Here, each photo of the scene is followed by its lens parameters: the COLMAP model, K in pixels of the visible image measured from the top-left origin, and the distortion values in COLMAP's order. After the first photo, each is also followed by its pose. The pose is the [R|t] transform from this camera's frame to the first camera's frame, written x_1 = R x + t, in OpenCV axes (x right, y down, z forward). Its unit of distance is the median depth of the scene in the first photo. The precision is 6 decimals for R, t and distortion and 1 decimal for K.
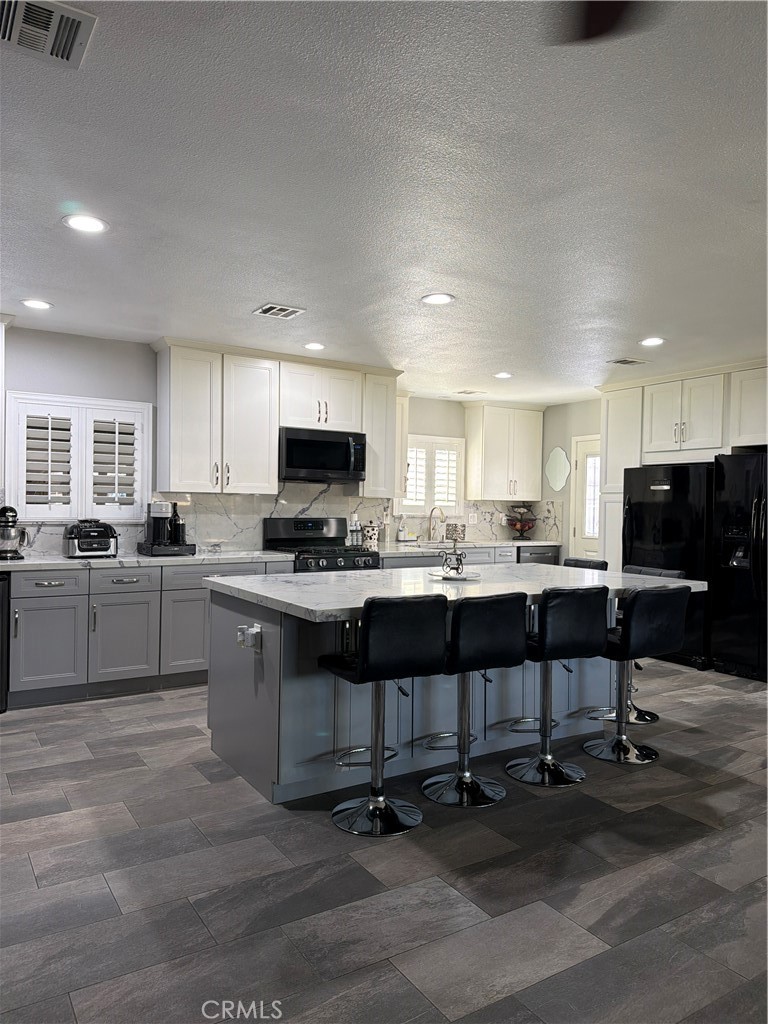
lens RADIAL K [[722.4, 0, 388.0], [0, 722.4, 510.2], [0, 0, 1]] dist [0.059221, -0.052242]
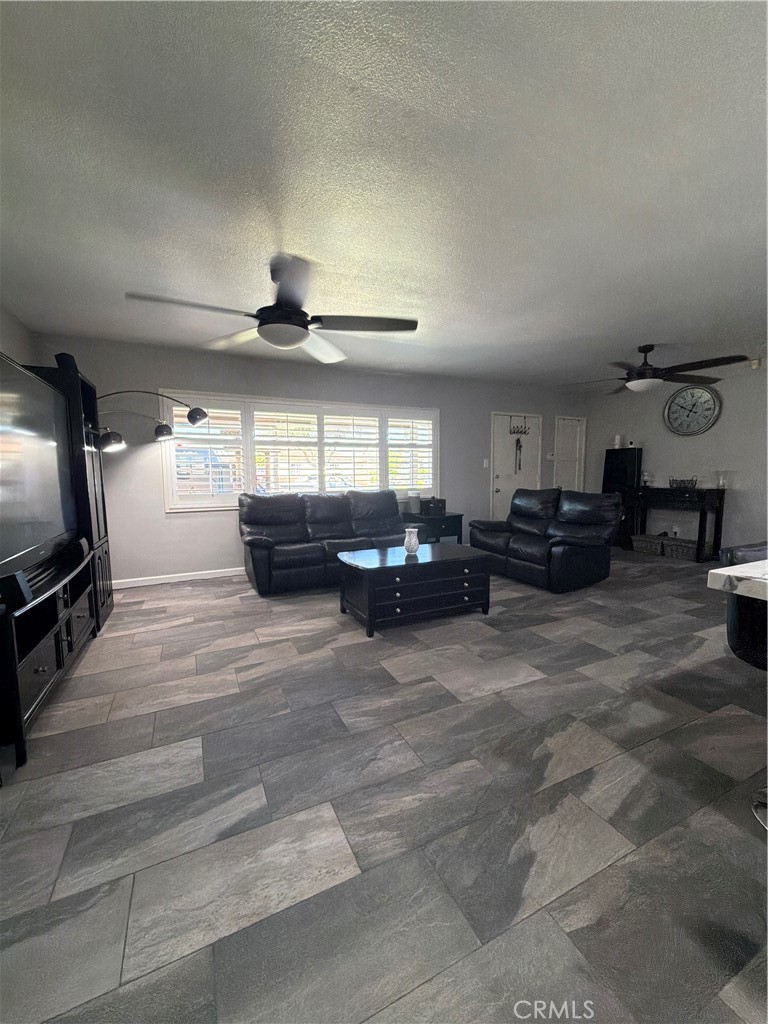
lens RADIAL K [[411.1, 0, 388.0], [0, 411.1, 510.8], [0, 0, 1]] dist [-0.002540, 0.001745]
pose [[-0.993261, -0.019354, 0.114276, 0.528664], [-0.007530, 0.994652, 0.103005, 0.028319], [-0.115658, 0.101450, -0.988095, 1.106008]]
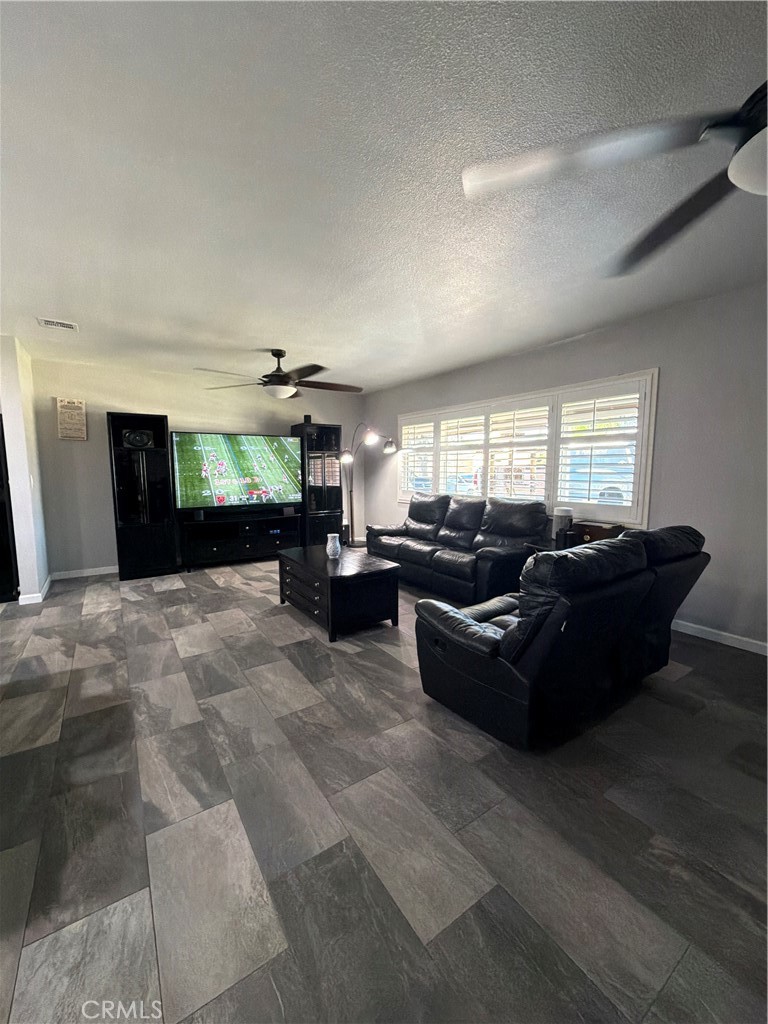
lens RADIAL K [[411.1, 0, 380.5], [0, 411.1, 514.1], [0, 0, 1]] dist [-0.002540, 0.001745]
pose [[-0.016374, -0.130096, 0.991366, -0.167129], [0.012760, 0.991391, 0.130310, -0.001699], [-0.999785, 0.014784, -0.014573, 0.338872]]
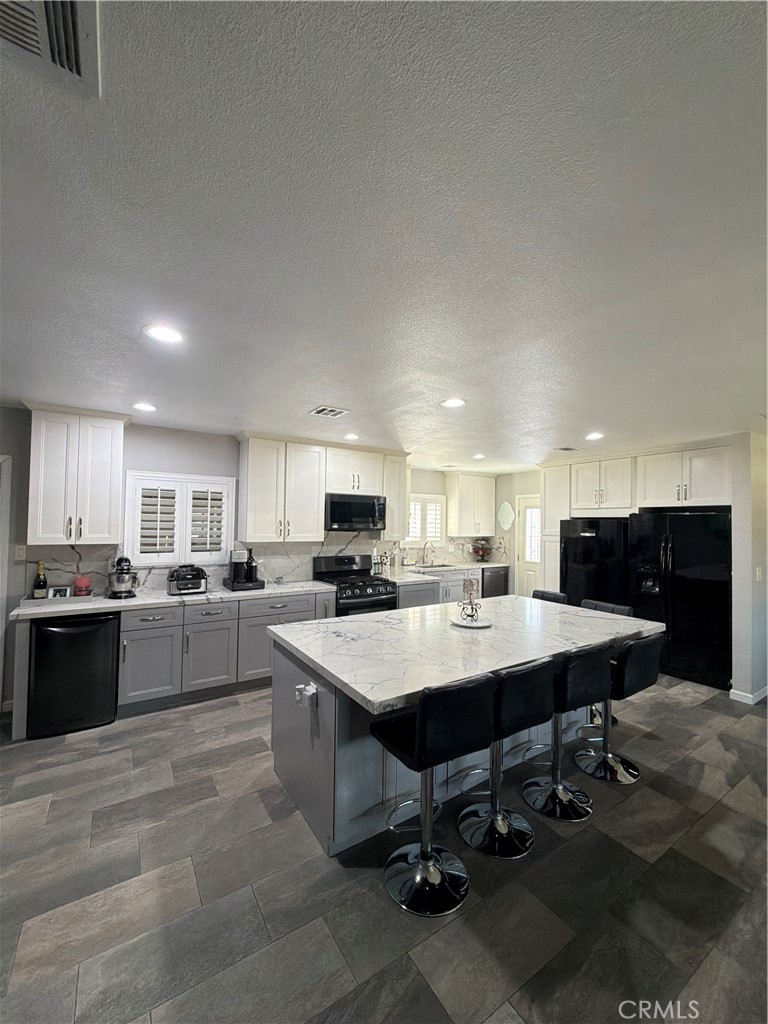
lens RADIAL K [[411.1, 0, 388.2], [0, 411.1, 510.4], [0, 0, 1]] dist [-0.002540, 0.001745]
pose [[0.999831, -0.000137, 0.018400, -0.052903], [0.000823, 0.999306, -0.037228, -0.063235], [-0.018382, 0.037236, 0.999137, 0.243010]]
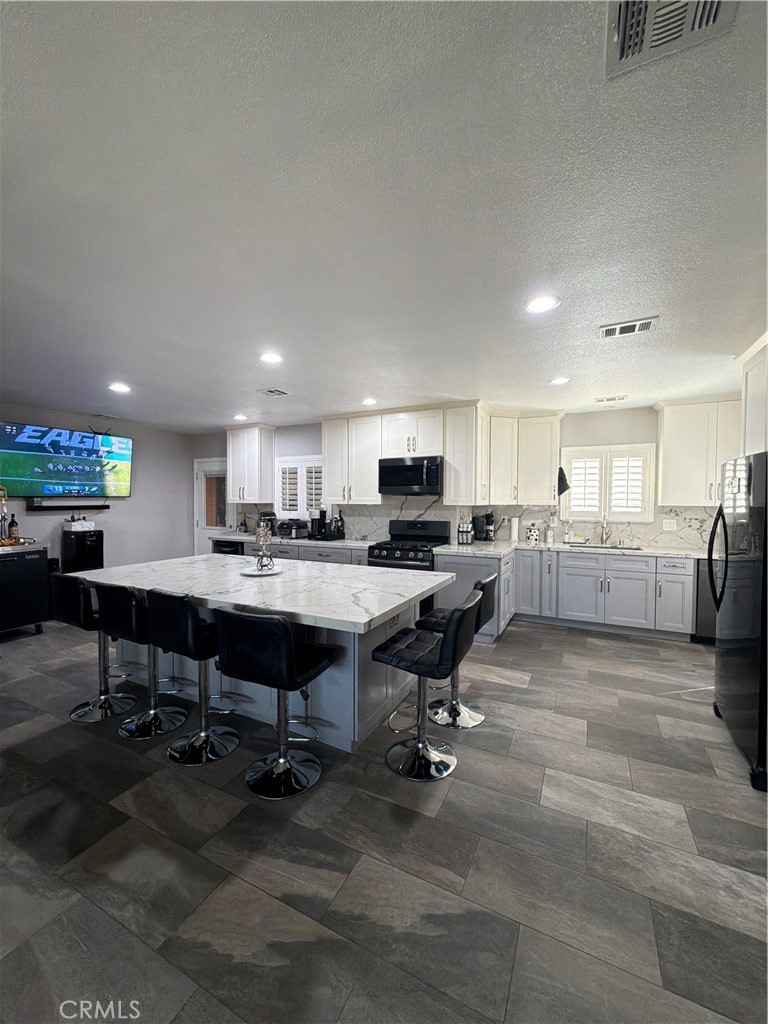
lens RADIAL K [[411.1, 0, 377.5], [0, 411.1, 513.9], [0, 0, 1]] dist [-0.002540, 0.001745]
pose [[0.507436, 0.013038, -0.861591, 0.693108], [-0.002471, 0.999903, 0.013676, -0.016990], [0.861686, -0.004811, 0.507420, 0.683471]]
